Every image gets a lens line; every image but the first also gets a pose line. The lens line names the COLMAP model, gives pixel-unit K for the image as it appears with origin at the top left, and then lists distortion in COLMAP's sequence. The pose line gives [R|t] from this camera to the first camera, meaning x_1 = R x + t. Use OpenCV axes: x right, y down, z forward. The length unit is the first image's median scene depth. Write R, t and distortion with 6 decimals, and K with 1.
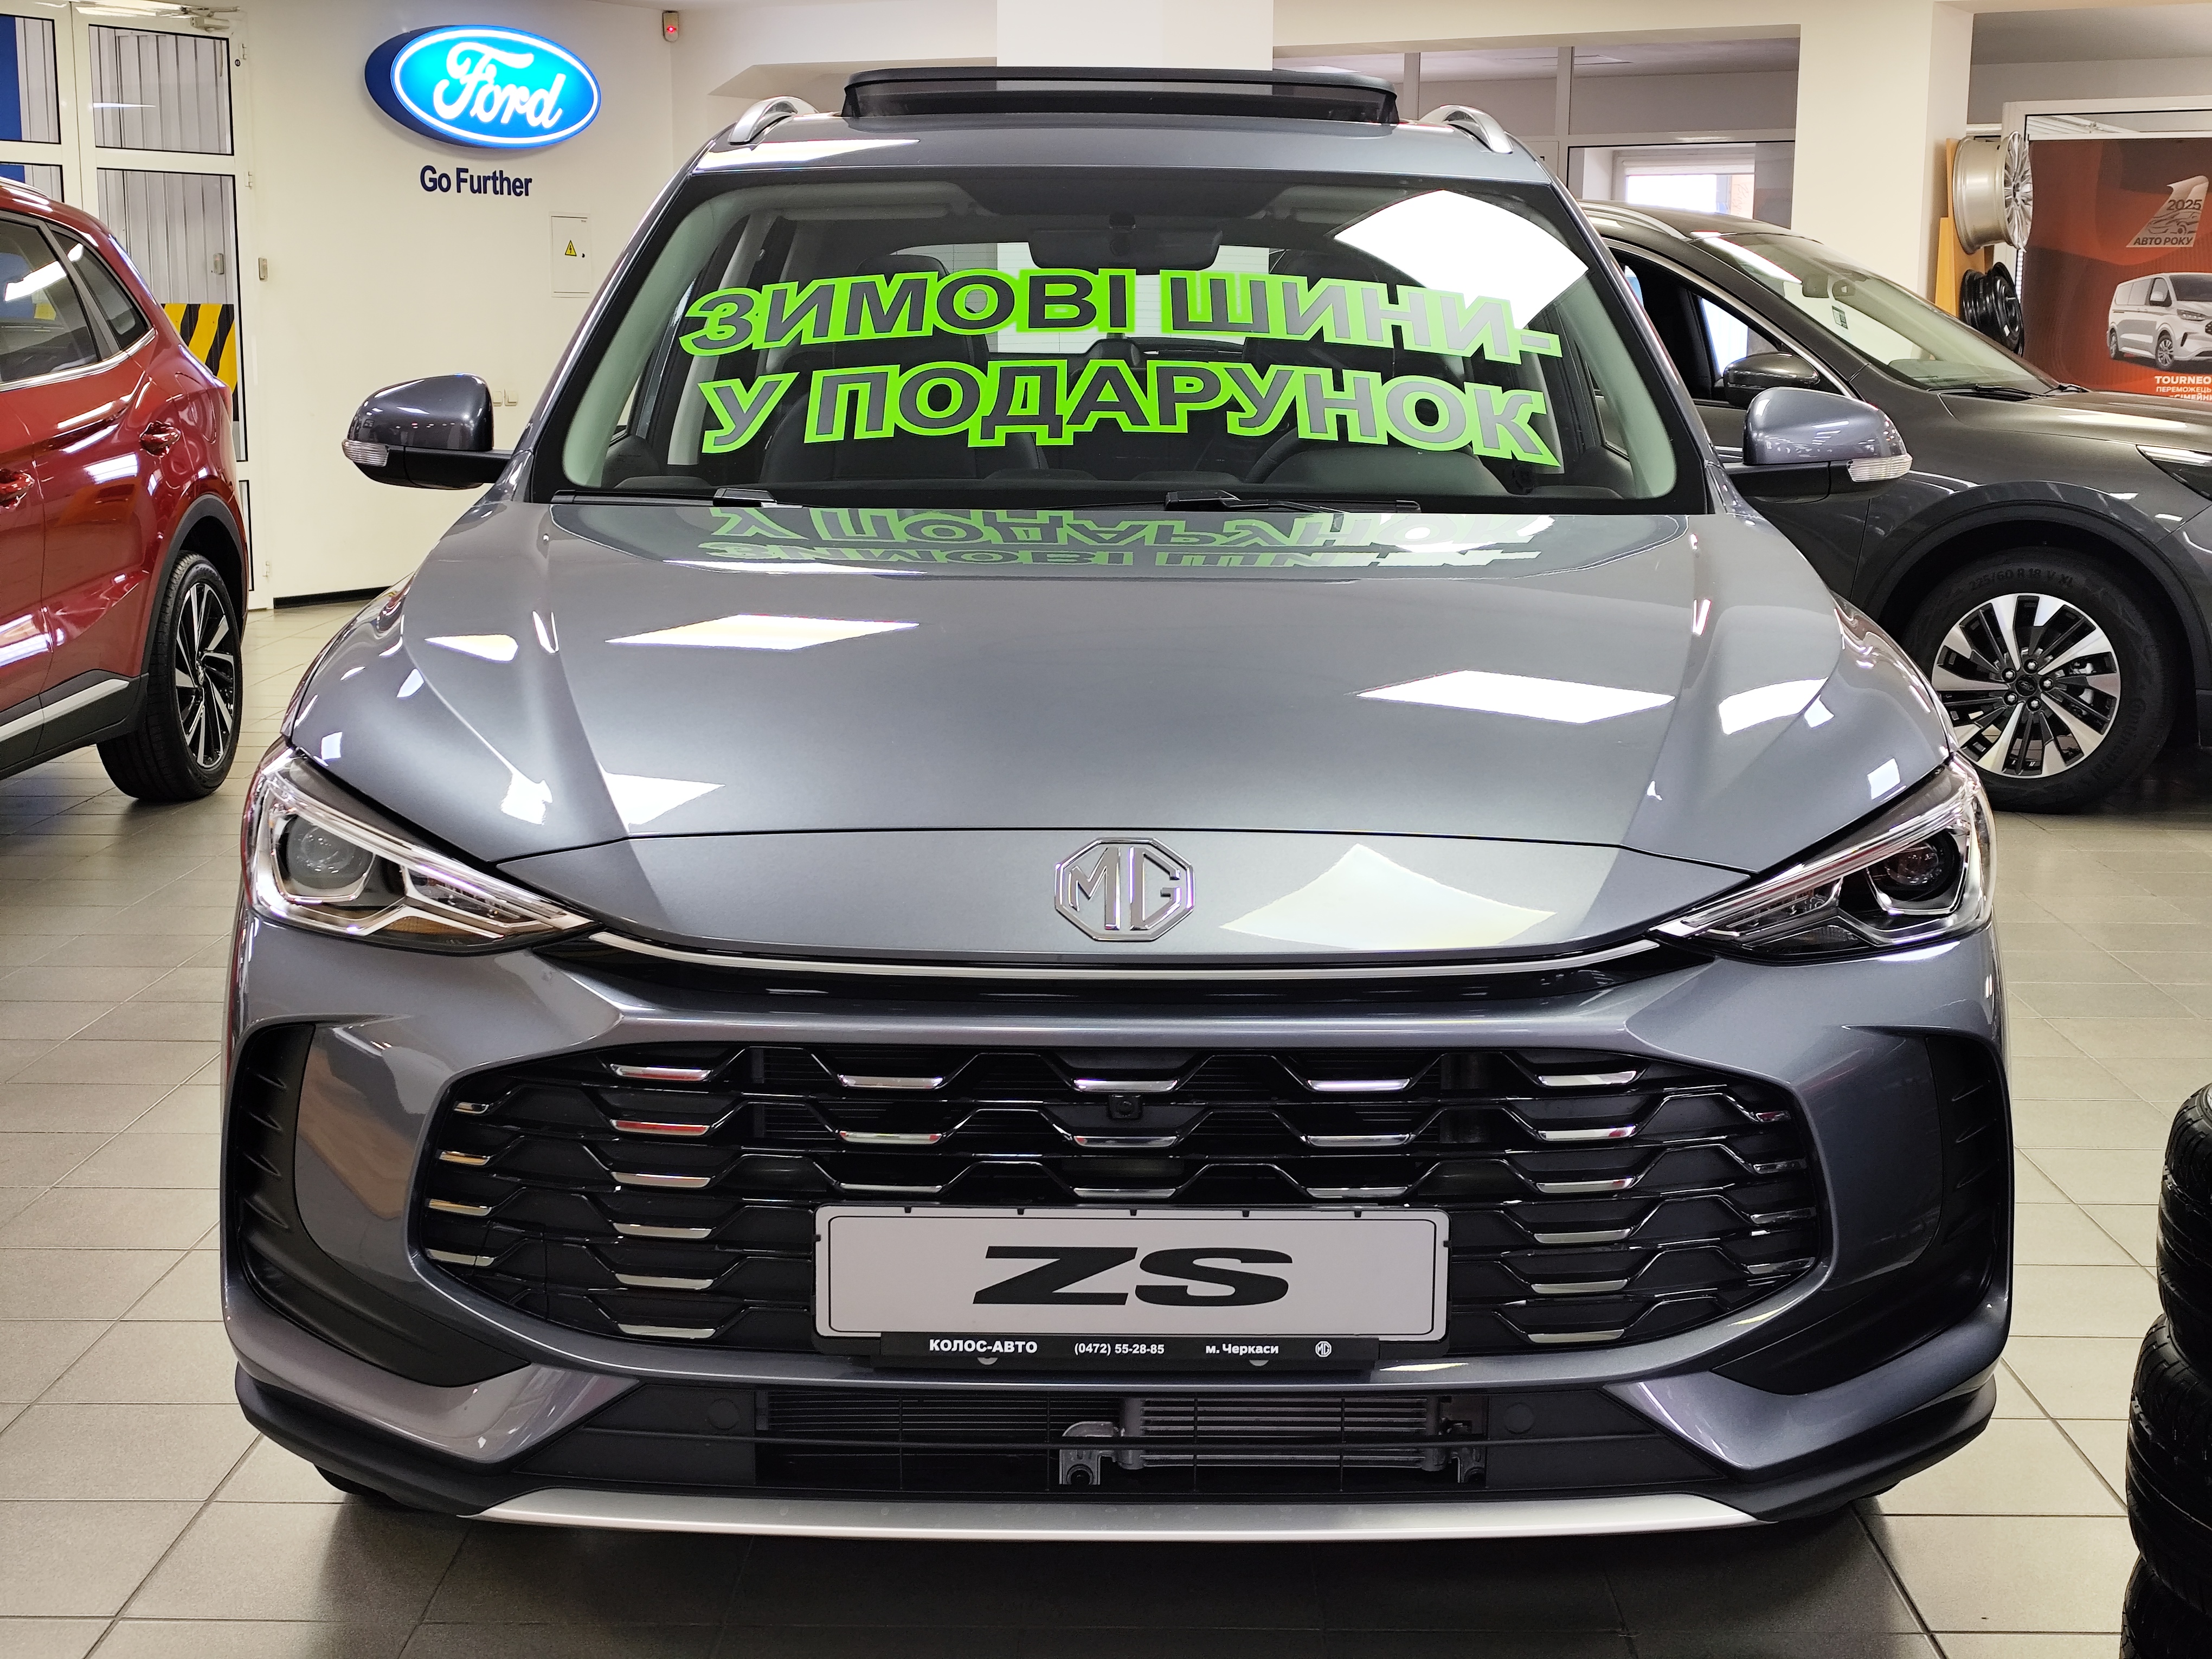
lens RADIAL K [[3030.1, 0, 1105.8], [0, 3030.1, 825.8], [0, 0, 1]] dist [0.052994, 0.000000]
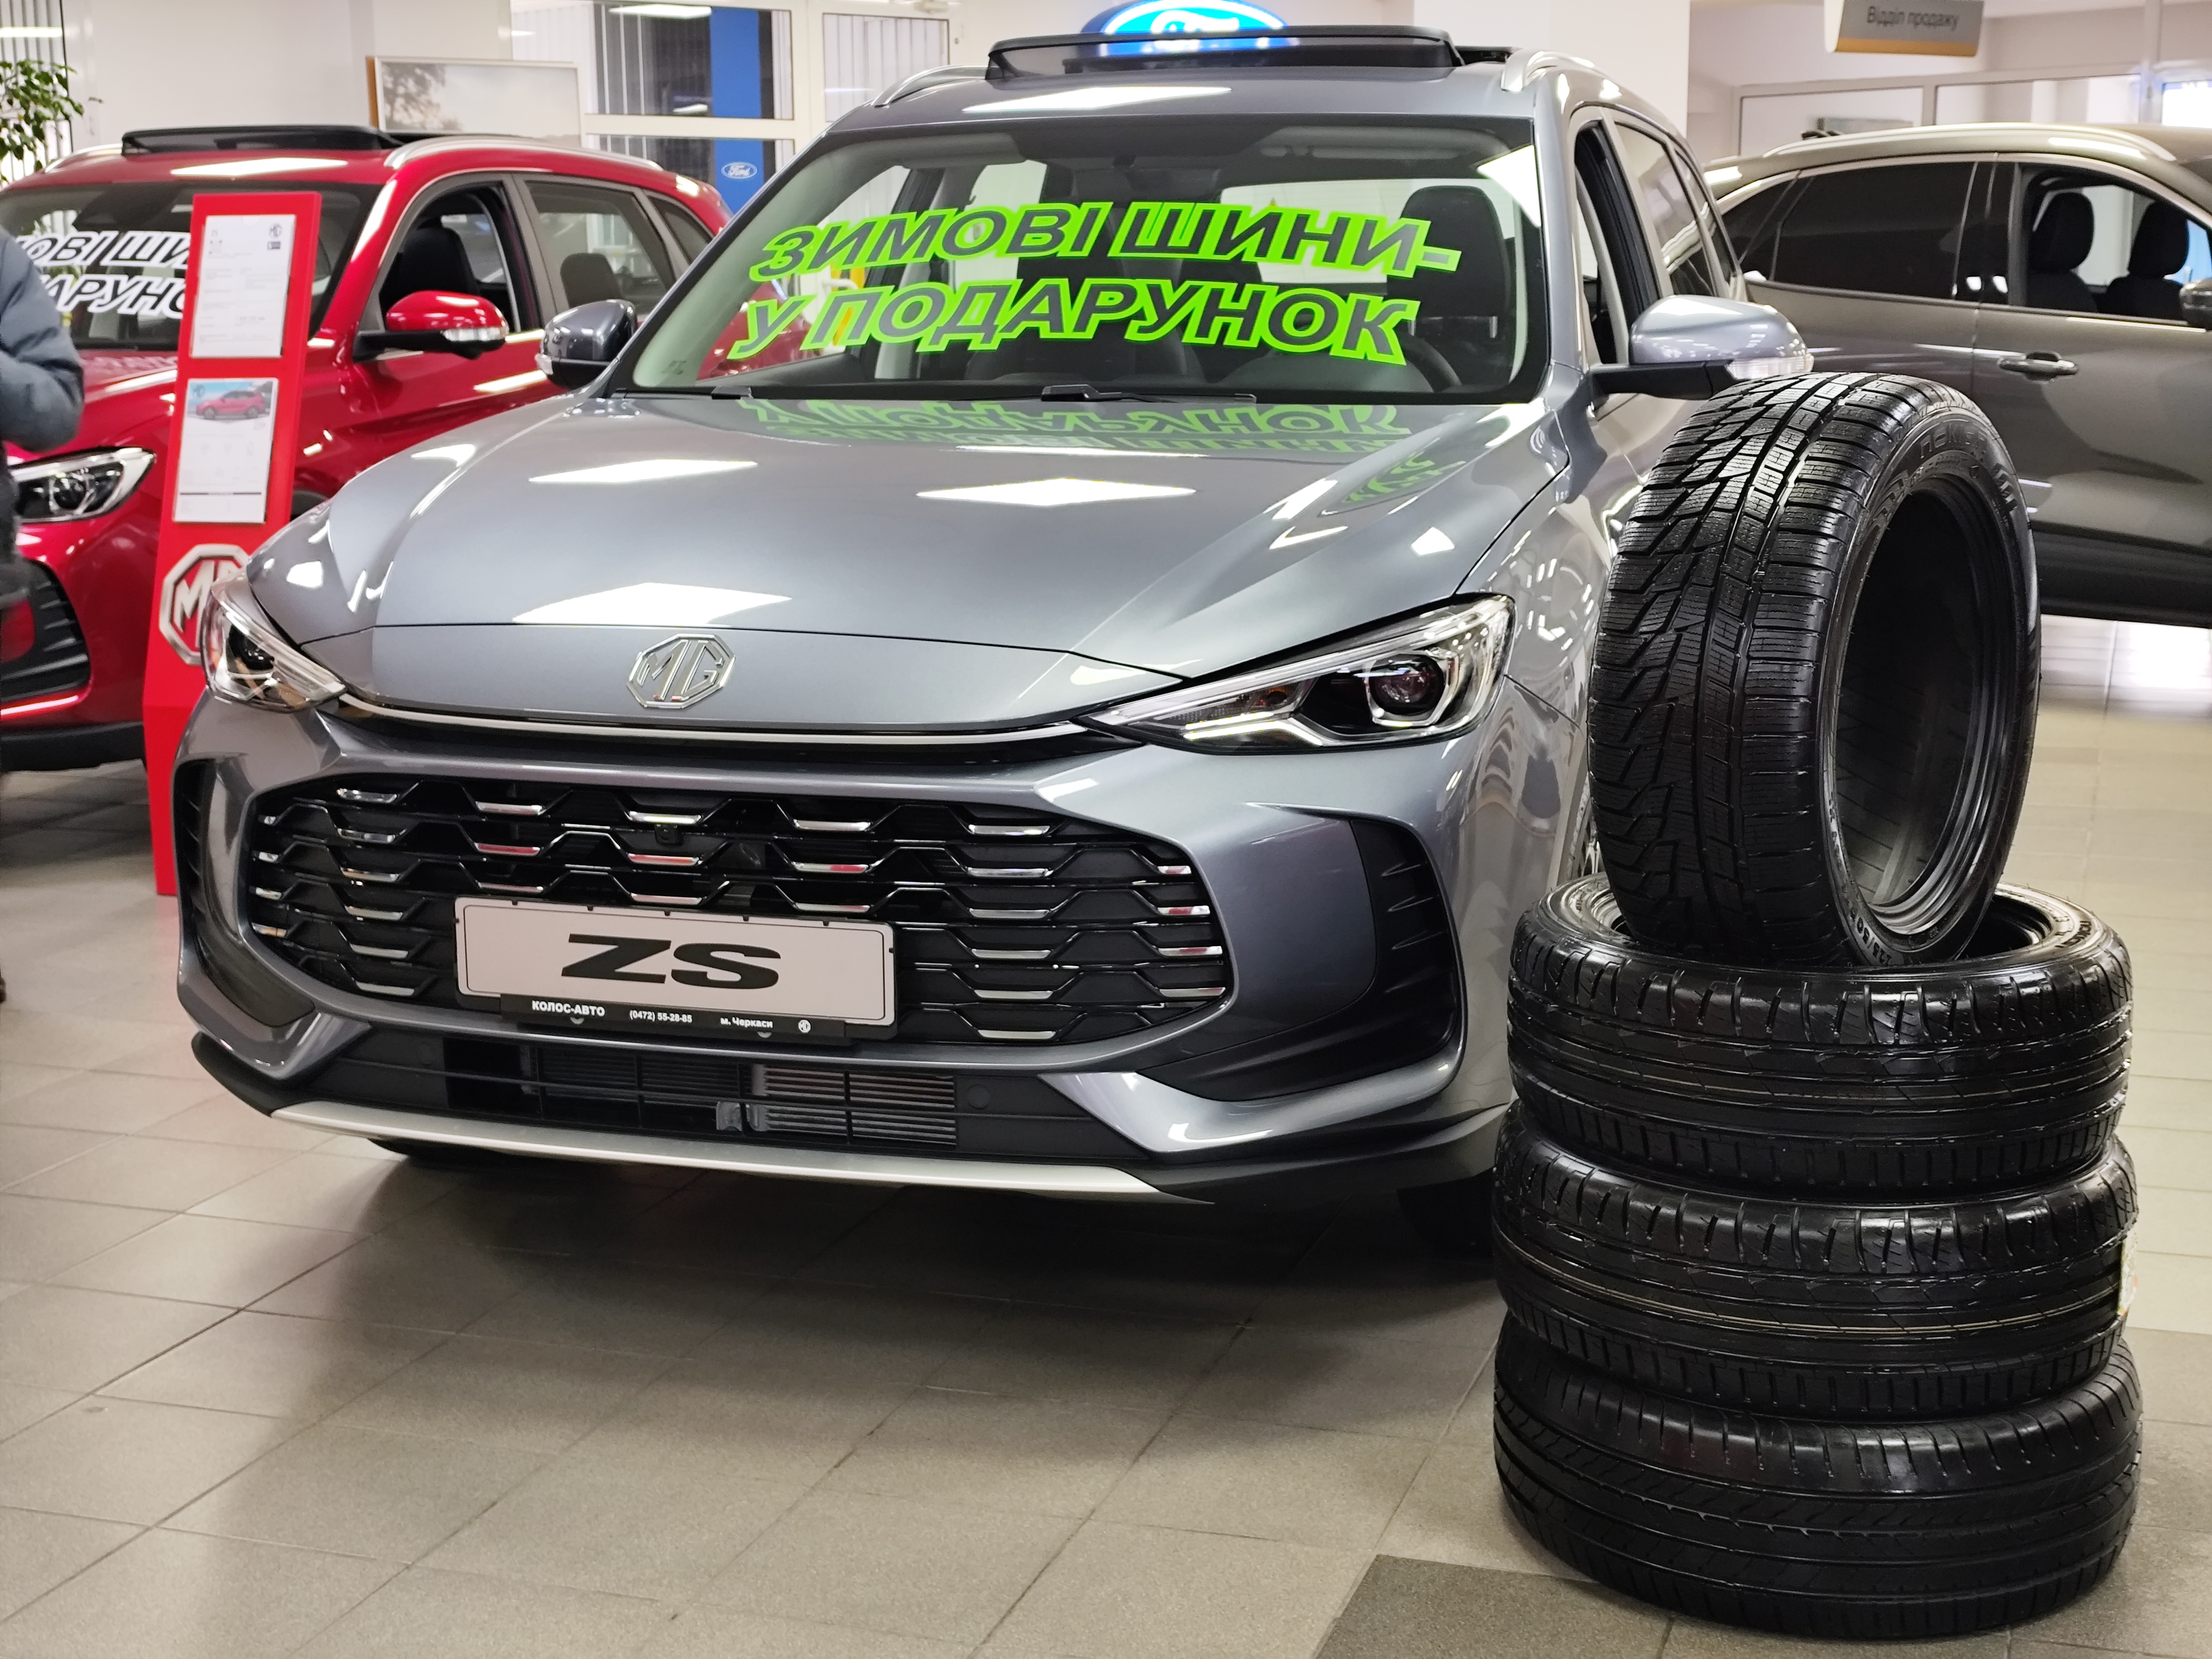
lens RADIAL K [[3030.1, 0, 1118.1], [0, 3030.1, 827.3], [0, 0, 1]] dist [0.052994, 0.000000]
pose [[0.950057, 0.040792, -0.309399, 0.601184], [-0.035815, 0.999122, 0.021753, 0.053385], [0.310014, -0.009585, 0.950684, -0.199557]]
